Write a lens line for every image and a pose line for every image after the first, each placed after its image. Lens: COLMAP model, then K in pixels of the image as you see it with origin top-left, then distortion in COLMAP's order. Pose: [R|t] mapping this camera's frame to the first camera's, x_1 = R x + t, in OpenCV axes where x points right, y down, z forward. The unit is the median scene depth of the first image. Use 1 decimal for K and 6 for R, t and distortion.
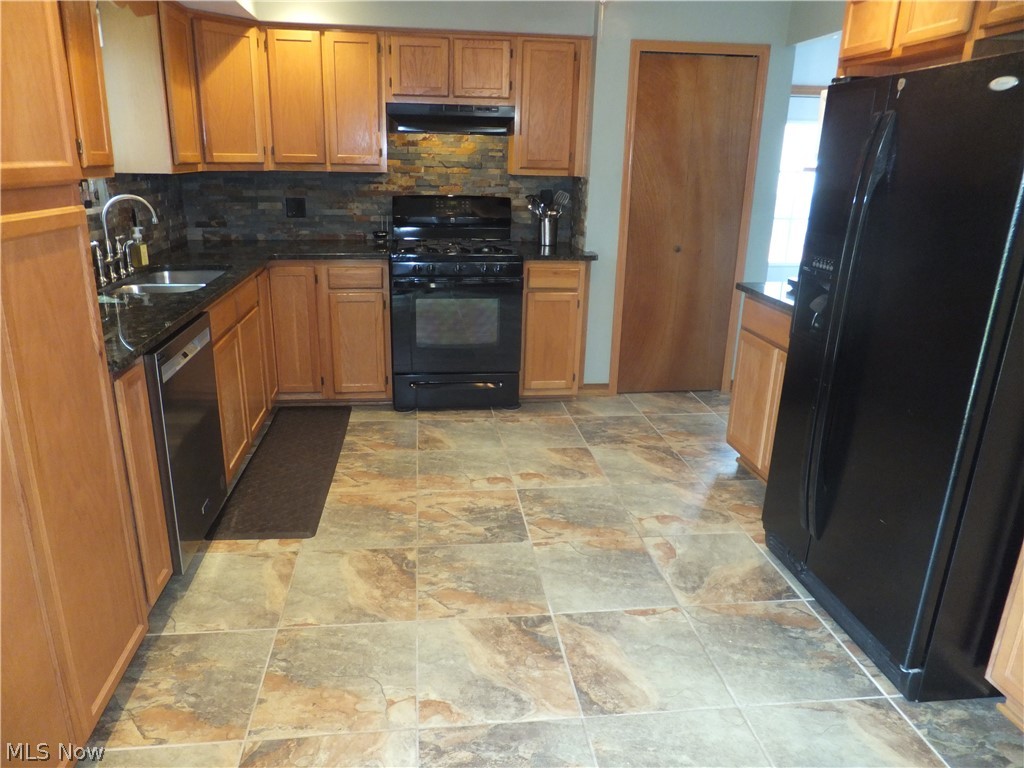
lens RADIAL K [[683.1, 0, 495.2], [0, 683.1, 368.8], [0, 0, 1]] dist [-0.032366, 0.039647]
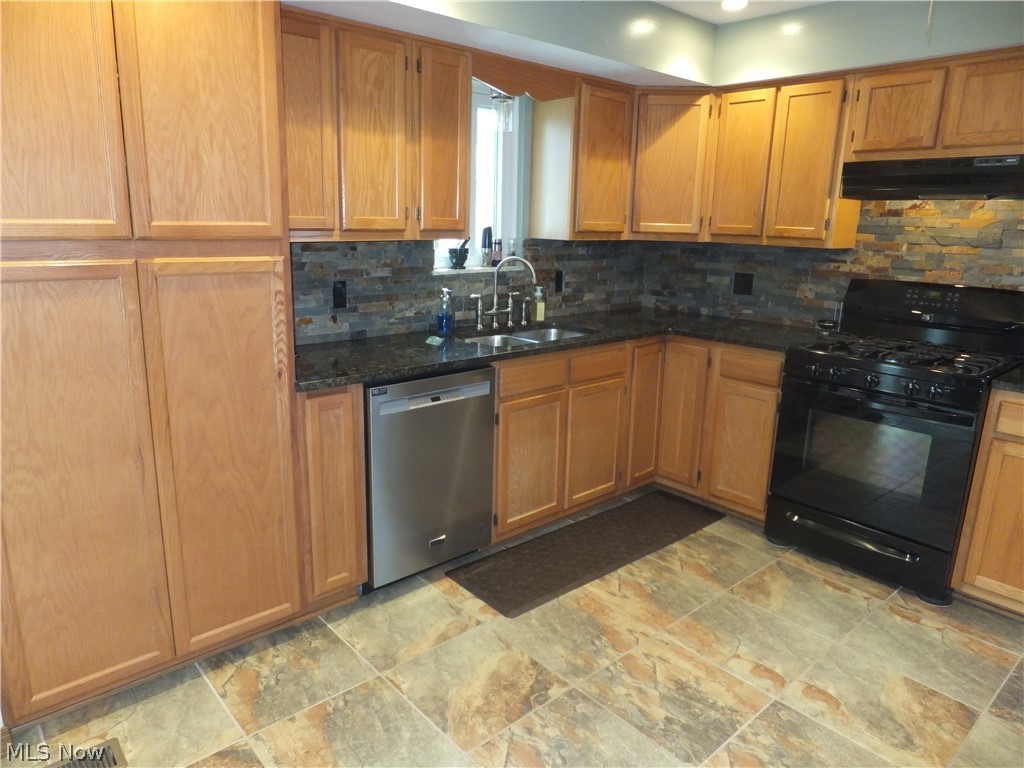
lens RADIAL K [[683.1, 0, 506.9], [0, 683.1, 383.4], [0, 0, 1]] dist [-0.032366, 0.039647]
pose [[0.572714, 0.187437, -0.798039, 0.328001], [-0.255715, 0.965781, 0.043321, -0.083075], [0.778851, 0.179260, 0.601047, 0.288933]]
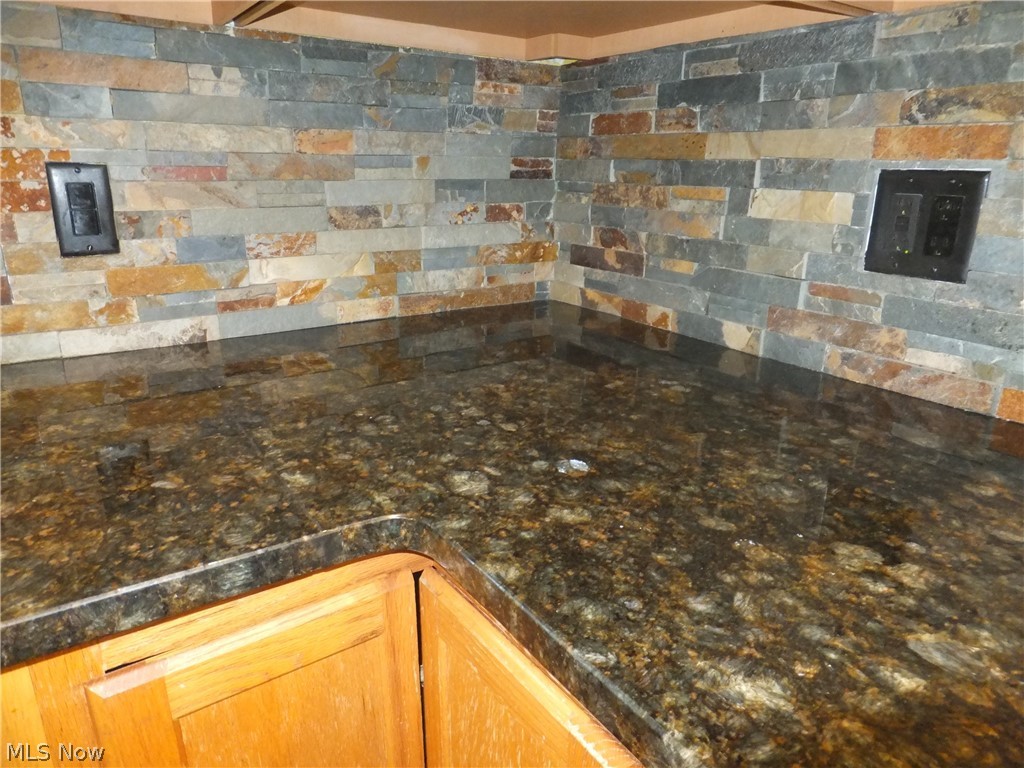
lens RADIAL K [[683.1, 0, 511.3], [0, 683.1, 376.6], [0, 0, 1]] dist [-0.032366, 0.039647]
pose [[0.453477, 0.256496, -0.853562, -0.212542], [-0.275008, 0.951232, 0.139741, -0.233004], [0.847779, 0.171366, 0.501901, 0.992249]]
